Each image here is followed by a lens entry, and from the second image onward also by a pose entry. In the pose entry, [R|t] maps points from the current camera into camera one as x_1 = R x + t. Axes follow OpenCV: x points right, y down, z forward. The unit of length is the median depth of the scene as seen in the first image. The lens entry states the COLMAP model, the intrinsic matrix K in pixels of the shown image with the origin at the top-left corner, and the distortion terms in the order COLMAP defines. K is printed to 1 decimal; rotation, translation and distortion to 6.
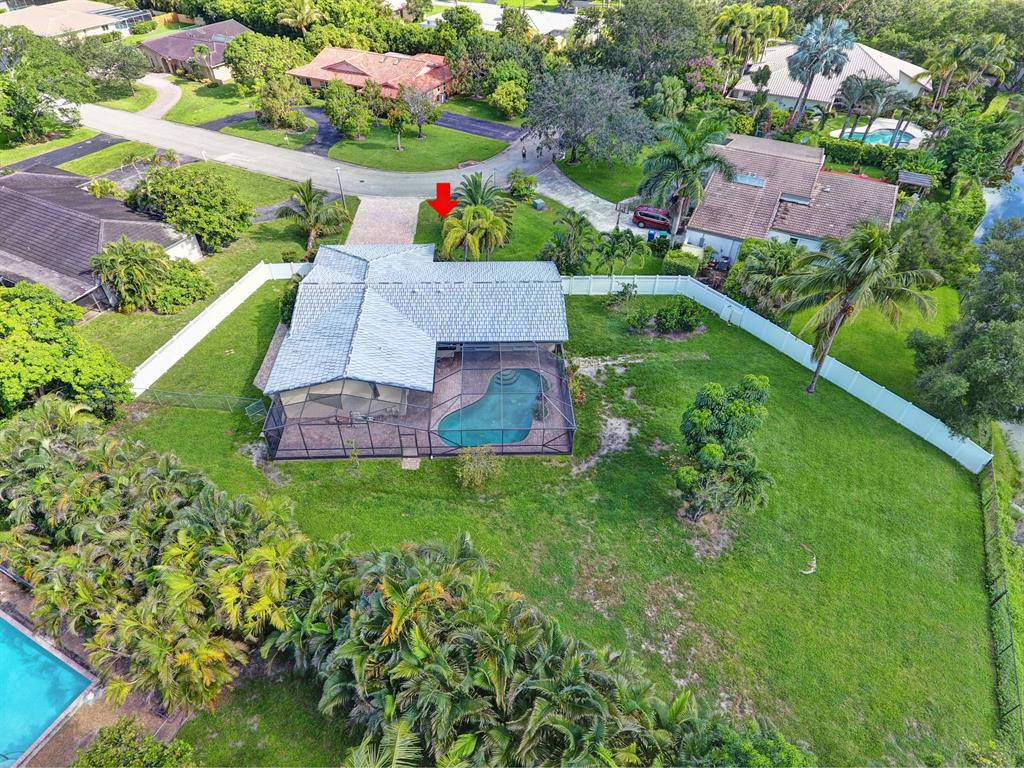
lens RADIAL K [[598.1, 0, 512.0], [0, 598.1, 384.0], [0, 0, 1]] dist [-0.003056, -0.000731]
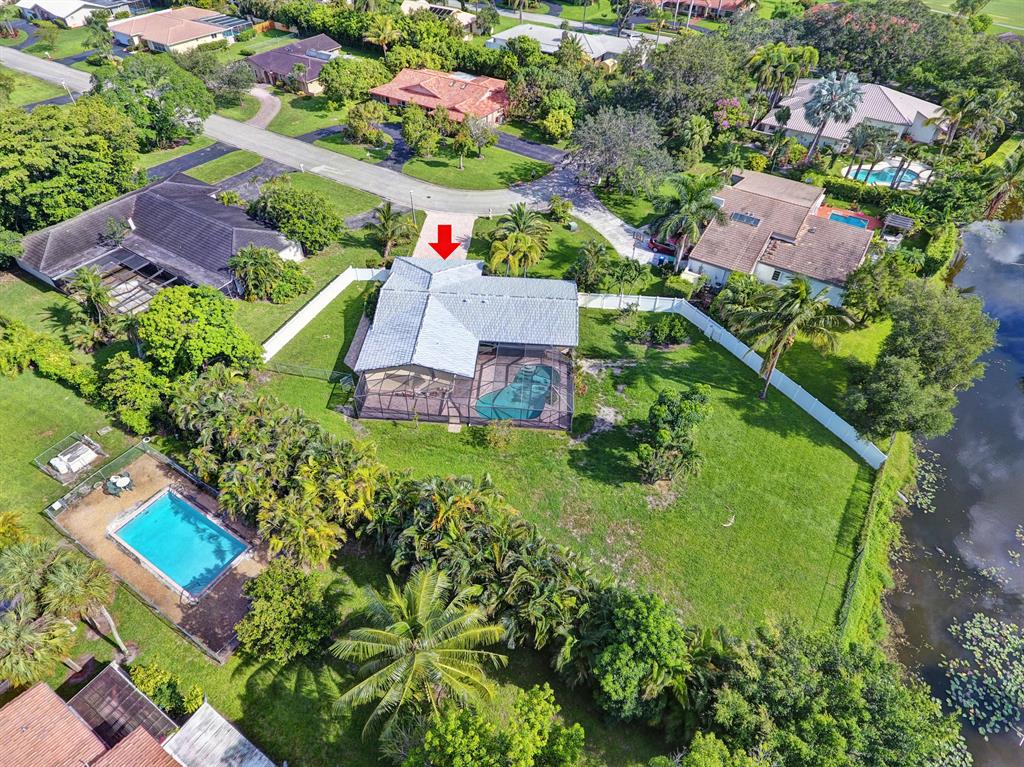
lens RADIAL K [[598.1, 0, 512.0], [0, 598.1, 383.5], [0, 0, 1]] dist [-0.003056, -0.000731]
pose [[0.994803, 0.072504, -0.071481, 0.042630], [-0.070338, 0.996998, 0.032376, -0.019553], [0.073614, -0.027180, 0.996916, -0.285054]]
